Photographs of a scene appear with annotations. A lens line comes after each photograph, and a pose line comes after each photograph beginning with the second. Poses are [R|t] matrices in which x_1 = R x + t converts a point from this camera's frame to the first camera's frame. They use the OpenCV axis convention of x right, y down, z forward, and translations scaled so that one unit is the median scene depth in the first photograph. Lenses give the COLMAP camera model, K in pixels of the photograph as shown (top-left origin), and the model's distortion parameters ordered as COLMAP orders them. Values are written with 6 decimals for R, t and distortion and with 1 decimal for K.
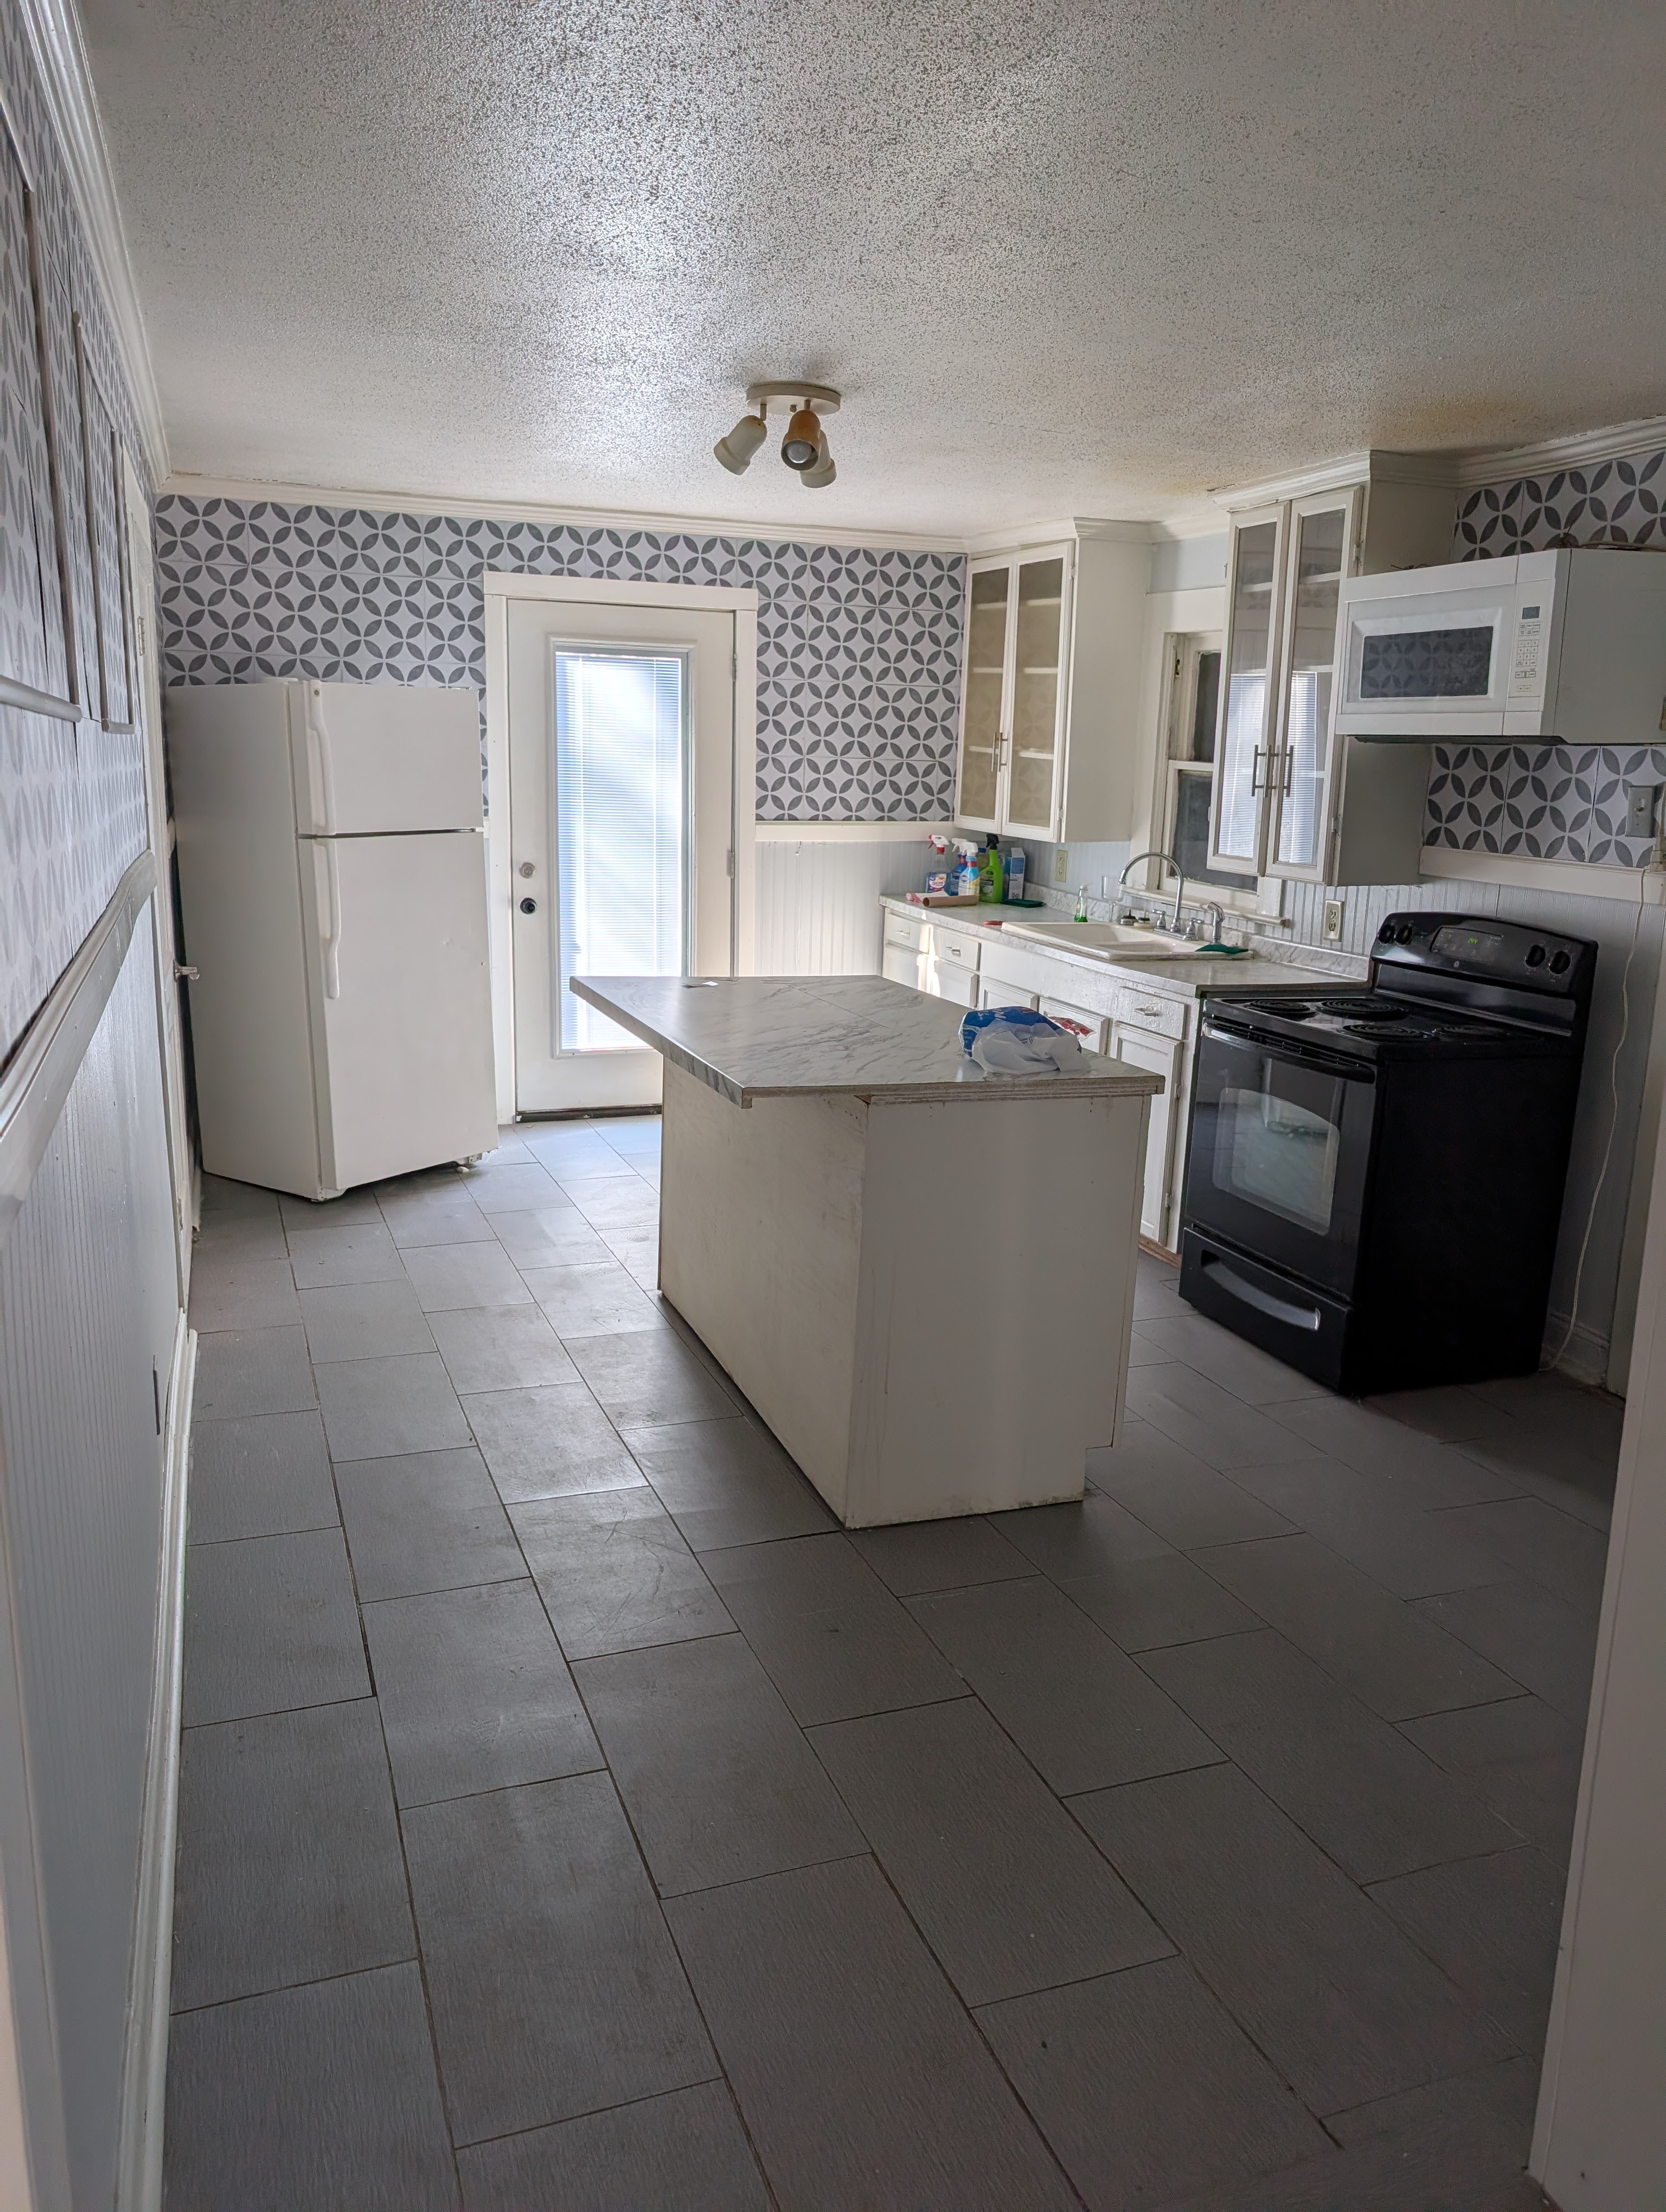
lens RADIAL K [[1588.2, 0, 835.3], [0, 1588.2, 1110.7], [0, 0, 1]] dist [0.023027, -0.016657]
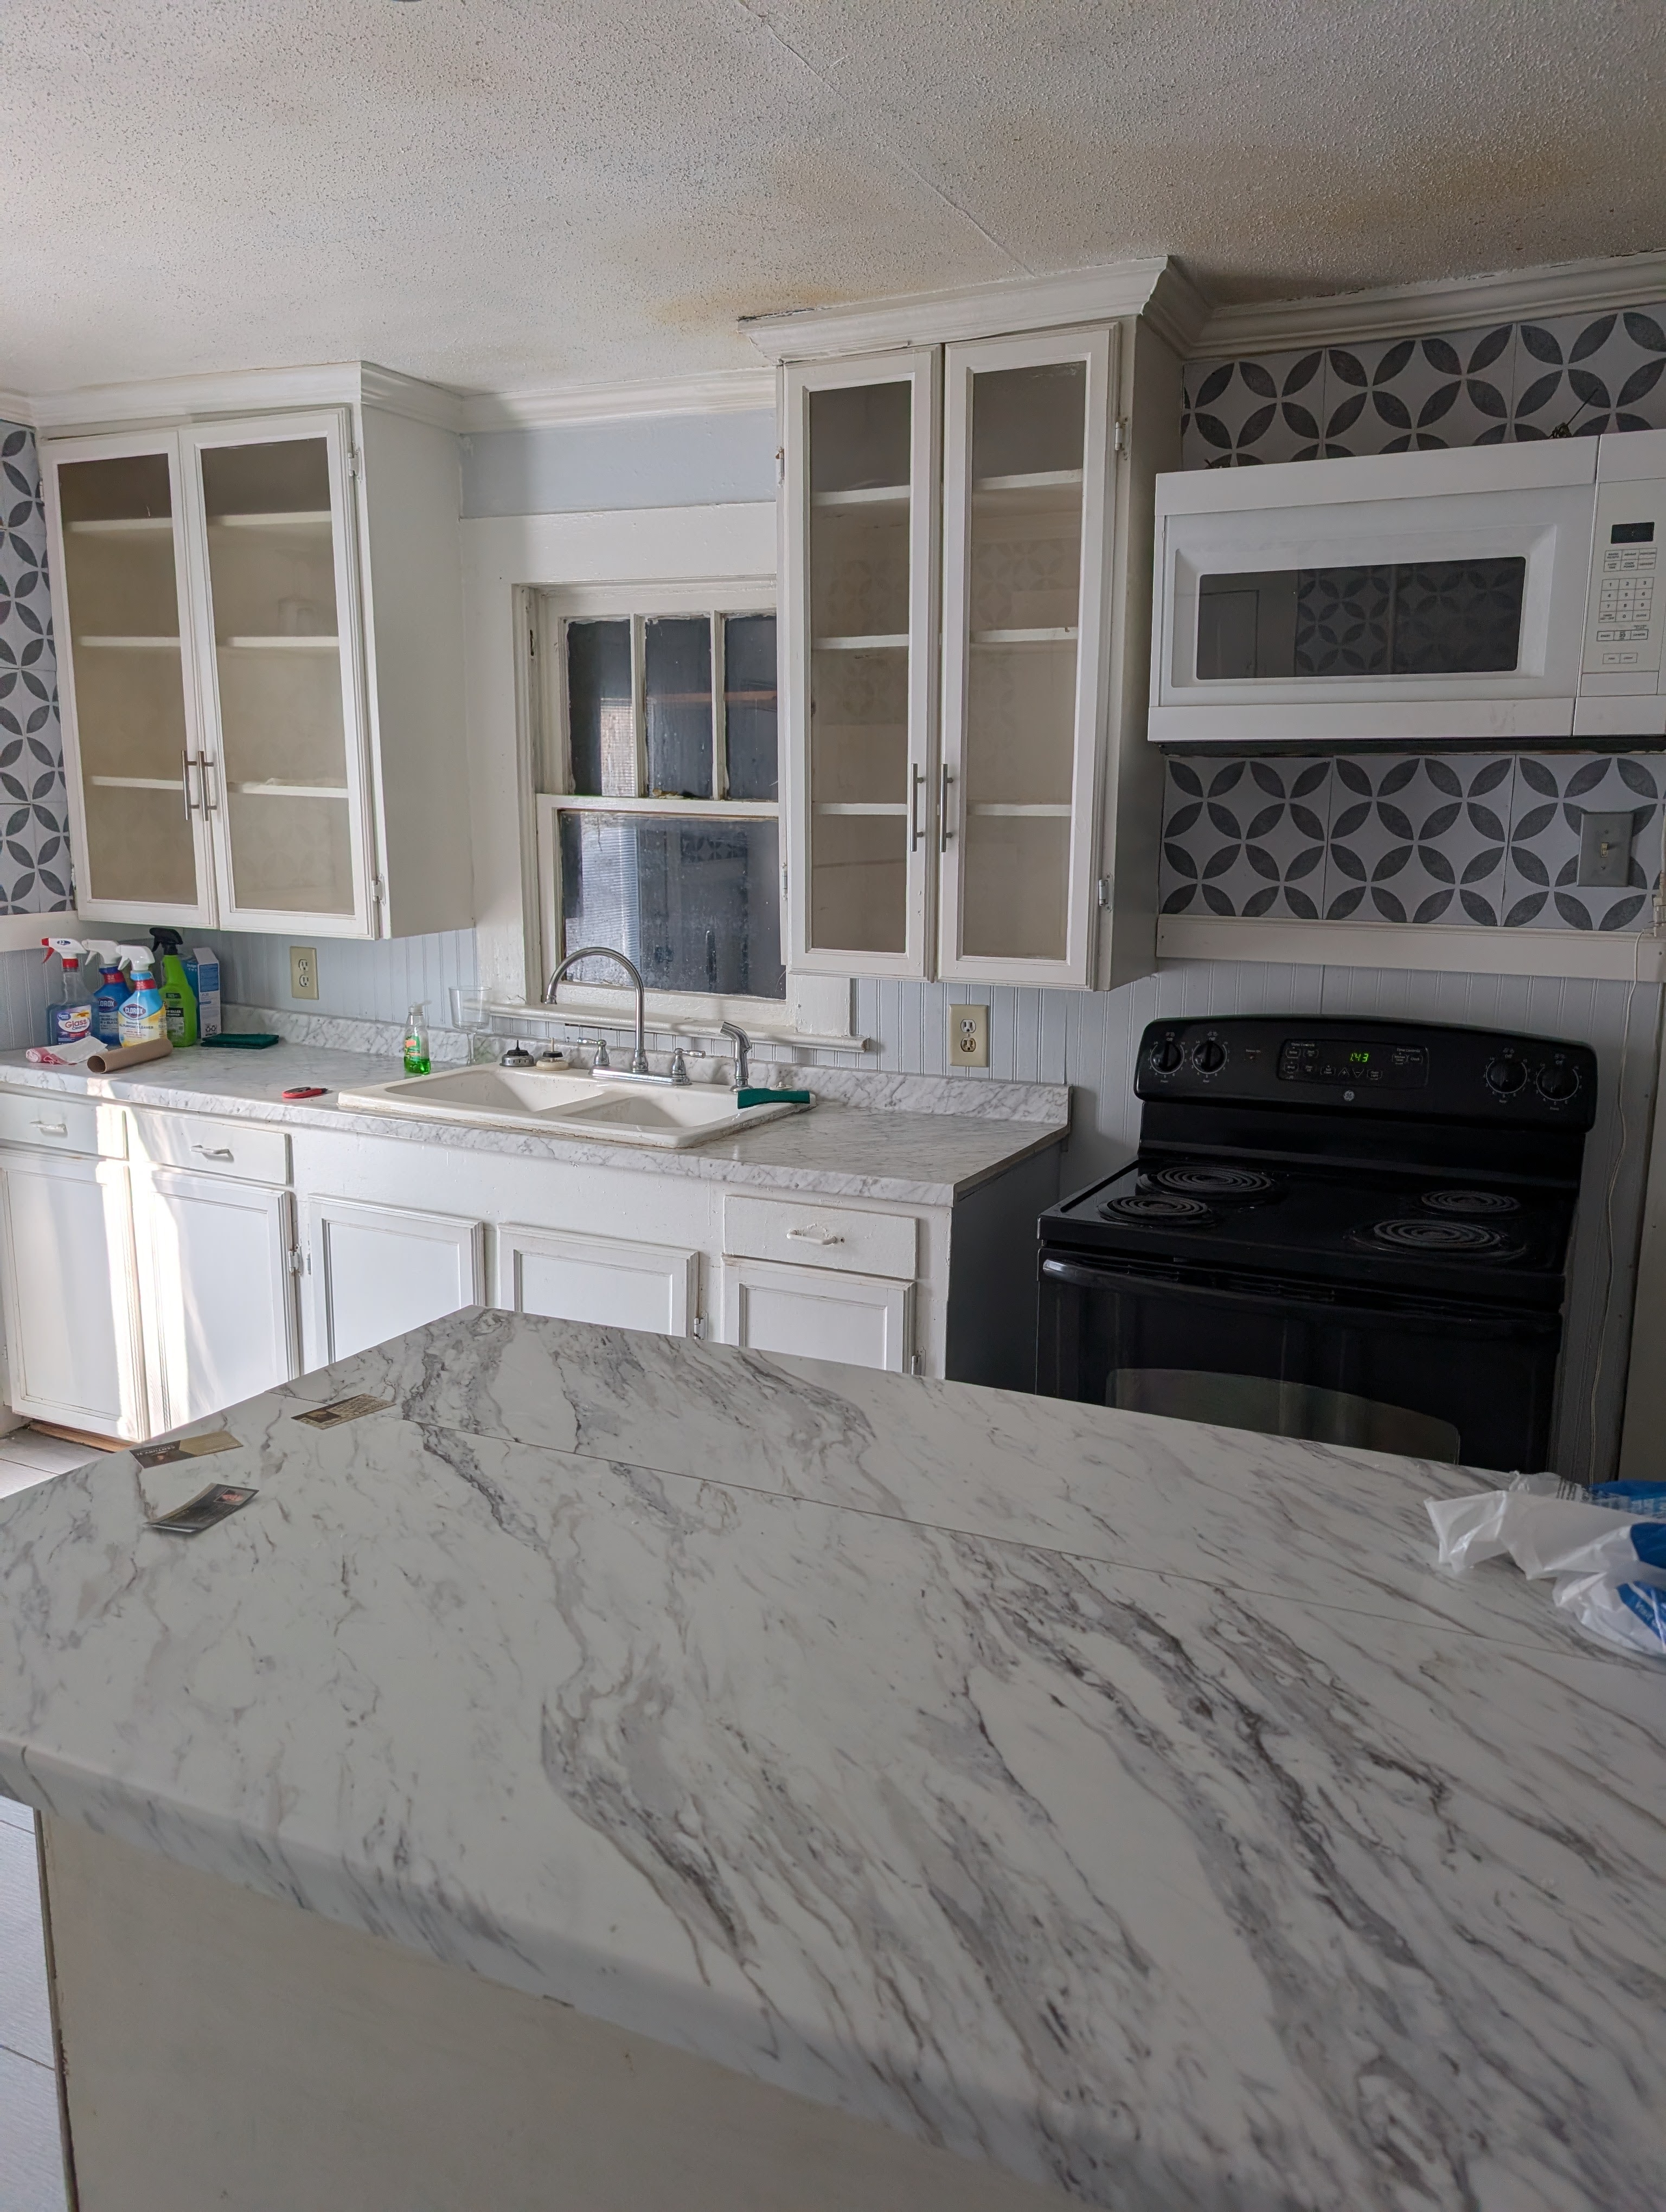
lens RADIAL K [[1588.2, 0, 723.7], [0, 1588.2, 1122.5], [0, 0, 1]] dist [0.023027, -0.016657]
pose [[0.734291, -0.157649, 0.660275, -0.156773], [0.166195, 0.984809, 0.050310, -0.110112], [-0.658176, 0.072792, 0.749336, 0.483922]]
